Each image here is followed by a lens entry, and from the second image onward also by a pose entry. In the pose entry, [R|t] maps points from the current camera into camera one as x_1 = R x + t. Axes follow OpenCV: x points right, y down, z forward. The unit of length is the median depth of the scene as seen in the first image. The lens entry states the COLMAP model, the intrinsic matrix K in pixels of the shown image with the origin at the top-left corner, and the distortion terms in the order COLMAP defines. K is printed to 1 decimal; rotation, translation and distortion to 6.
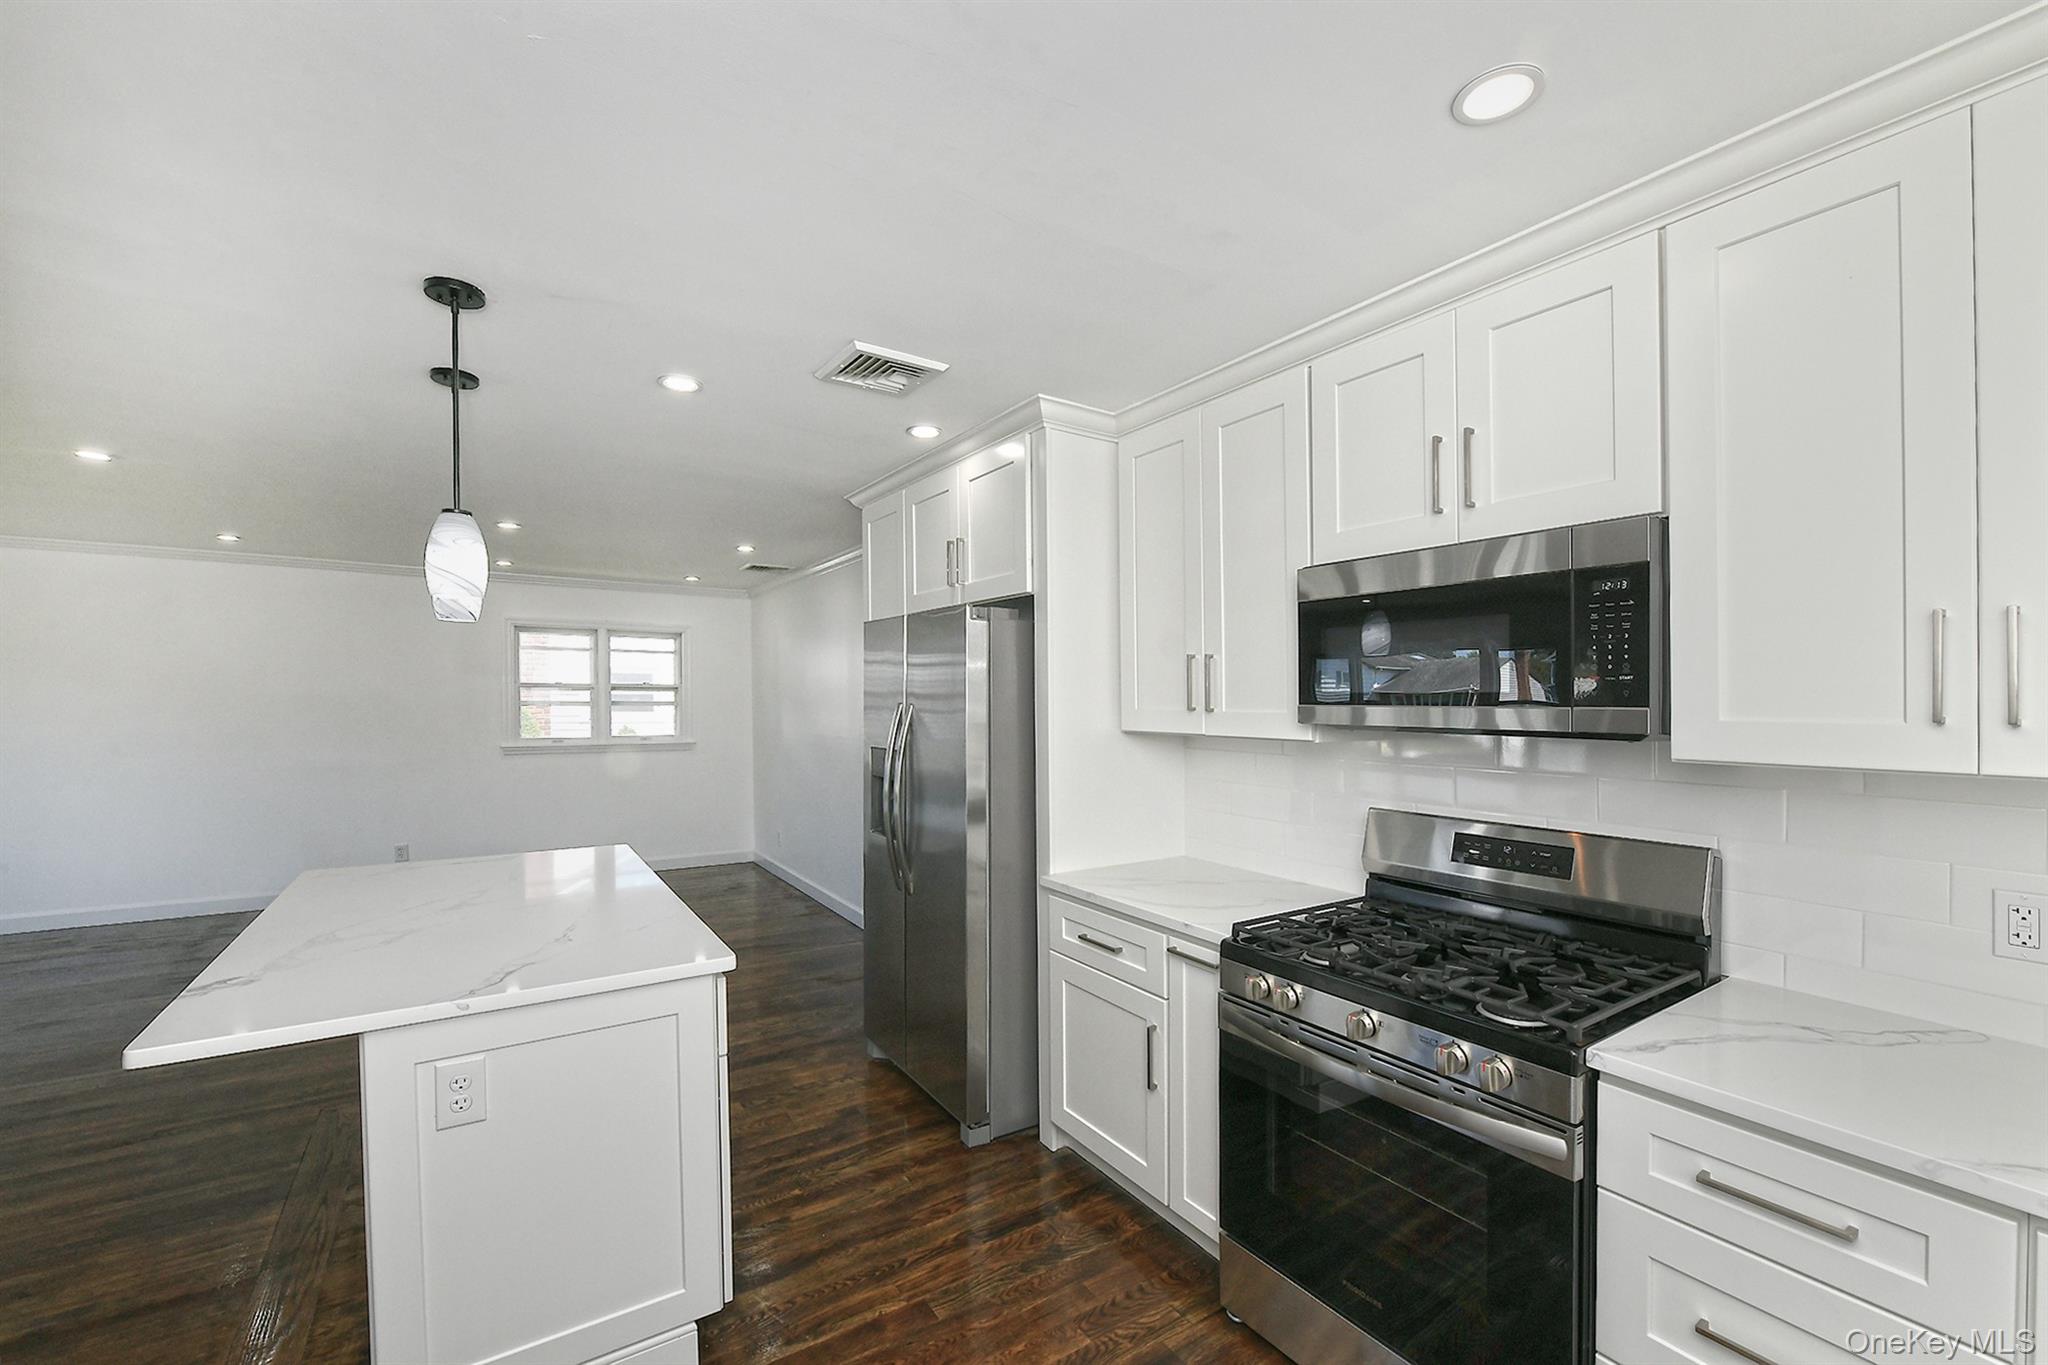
lens RADIAL K [[803.9, 0, 950.0], [0, 803.9, 703.4], [0, 0, 1]] dist [0.000389, 0.000010]
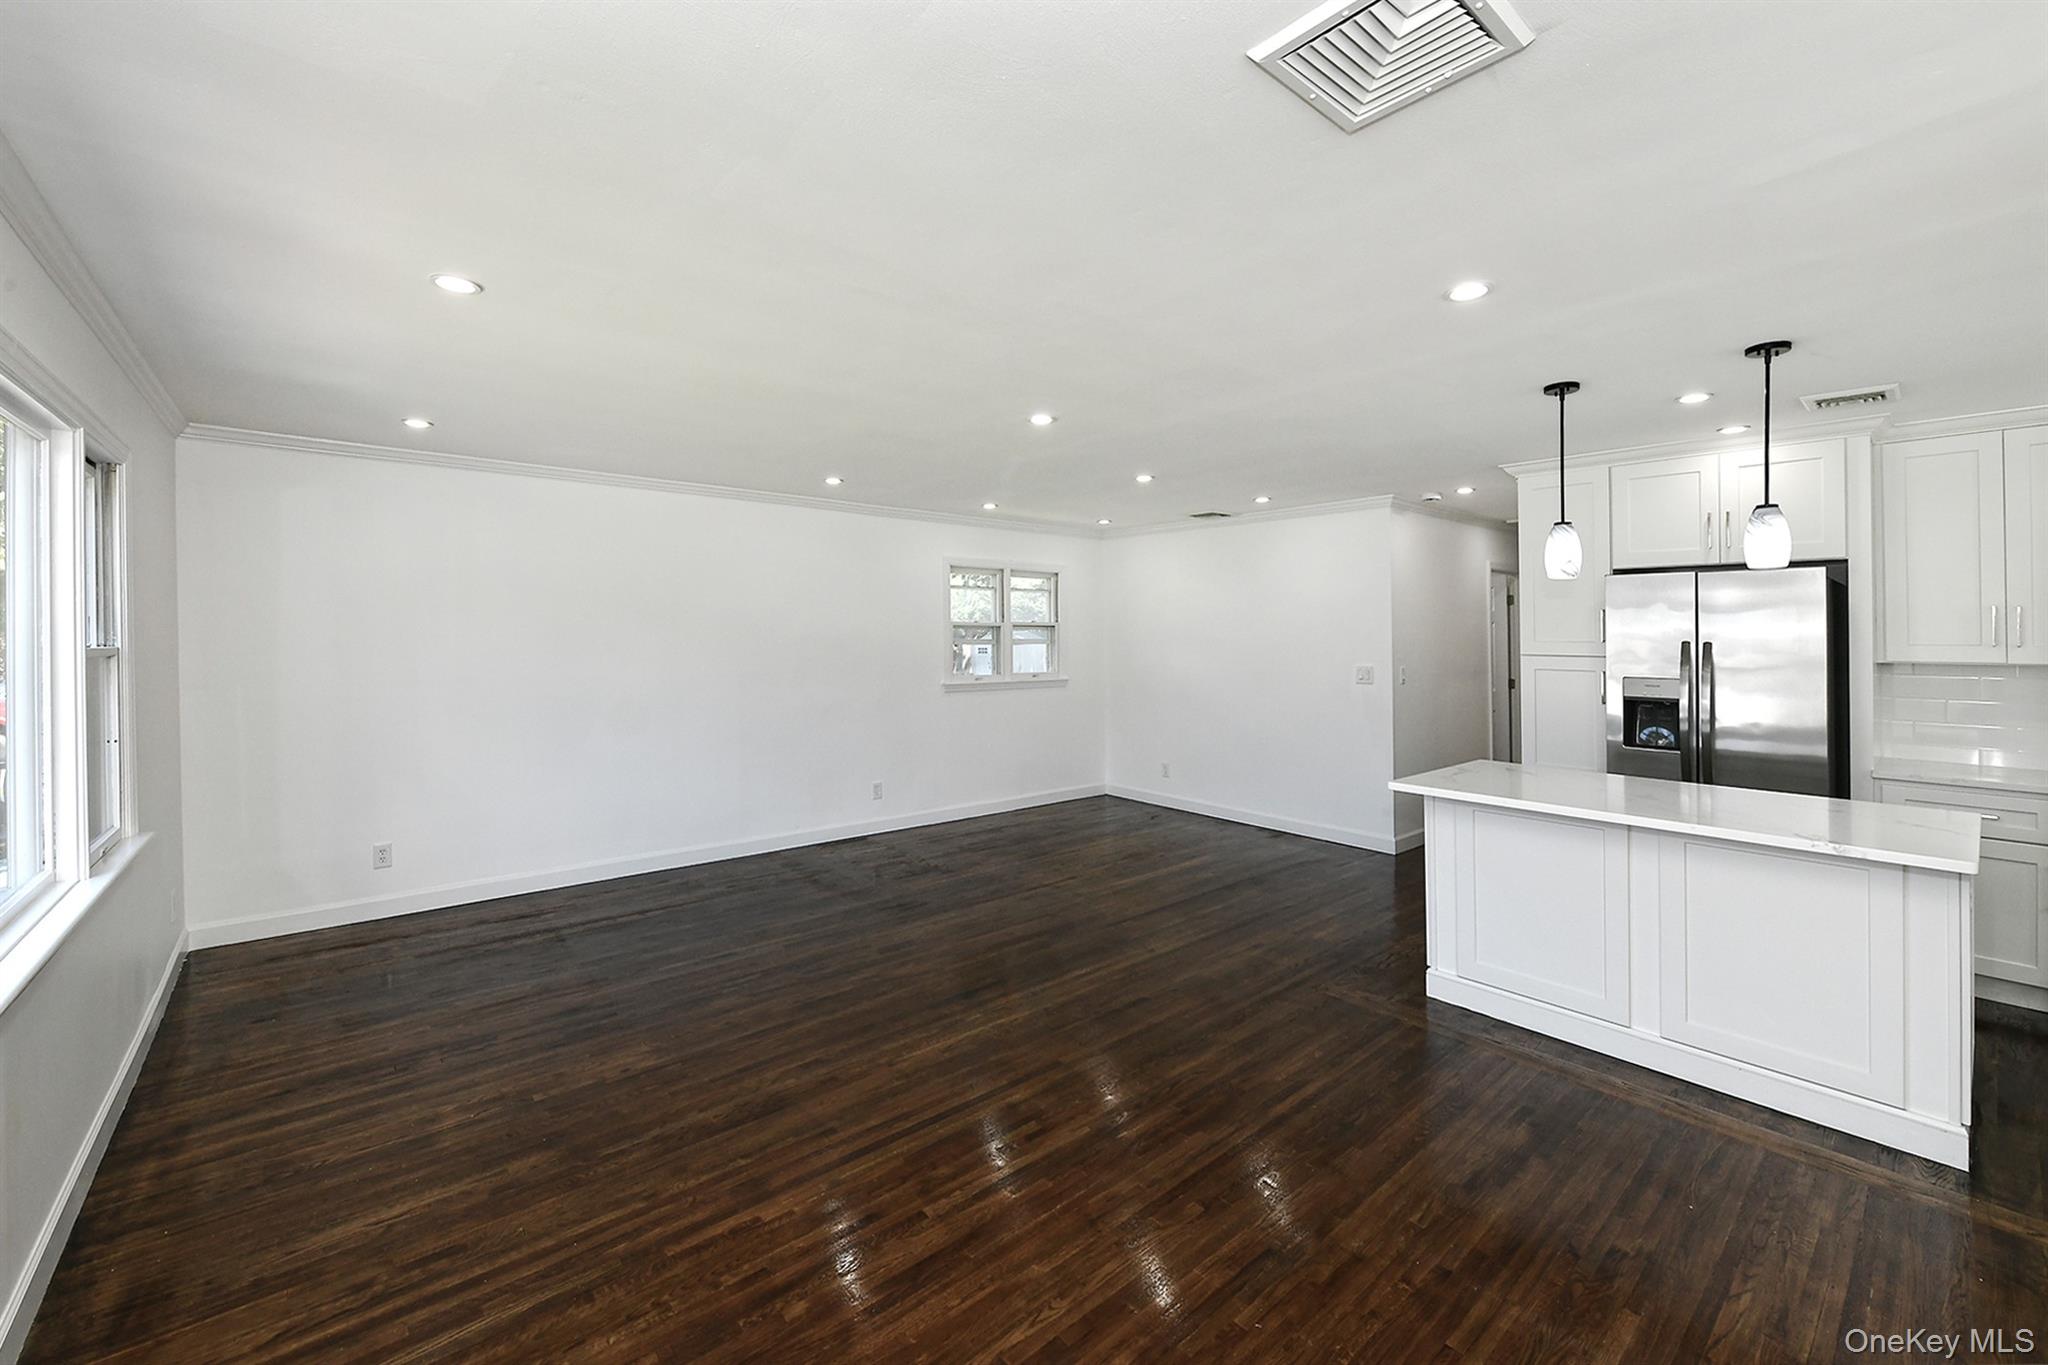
lens RADIAL K [[829.8, 0, 1002.6], [0, 829.8, 640.3], [0, 0, 1]] dist [-0.008805, 0.000064]
pose [[0.987171, -0.005738, 0.159563, -1.298369], [0.005538, 0.999983, 0.001696, -0.007534], [-0.159570, -0.000790, 0.987186, -0.108755]]
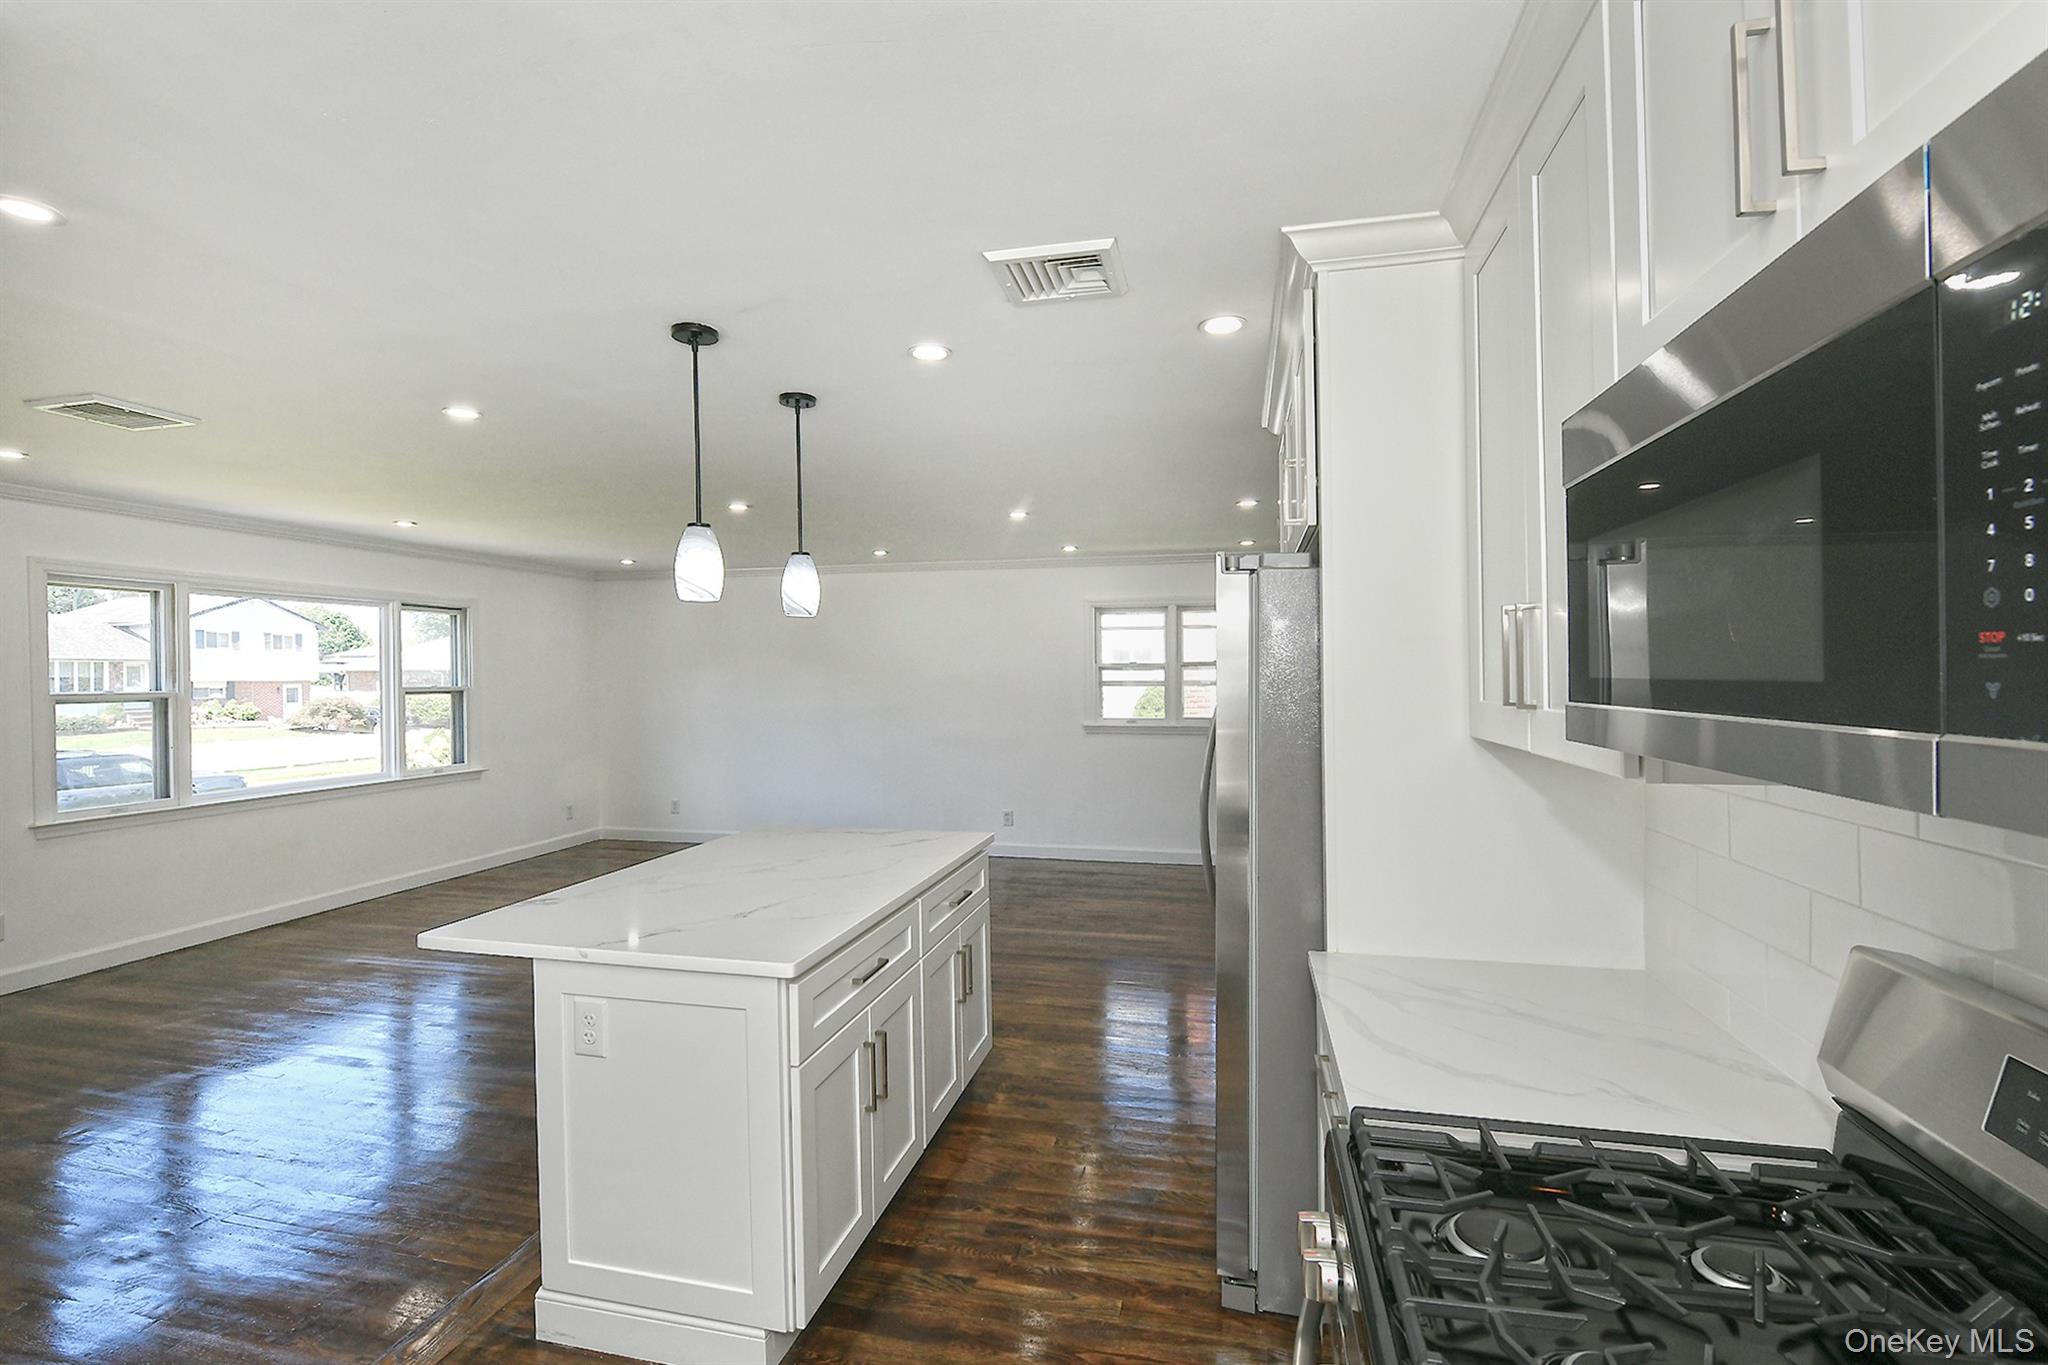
lens RADIAL K [[882.0, 0, 1002.9], [0, 882.0, 682.7], [0, 0, 1]] dist [-0.003319, -0.000395]
pose [[0.723106, -0.002888, -0.690731, 0.304375], [0.005536, 0.999983, 0.001616, -0.006777], [0.690715, -0.004992, 0.723110, 0.210337]]
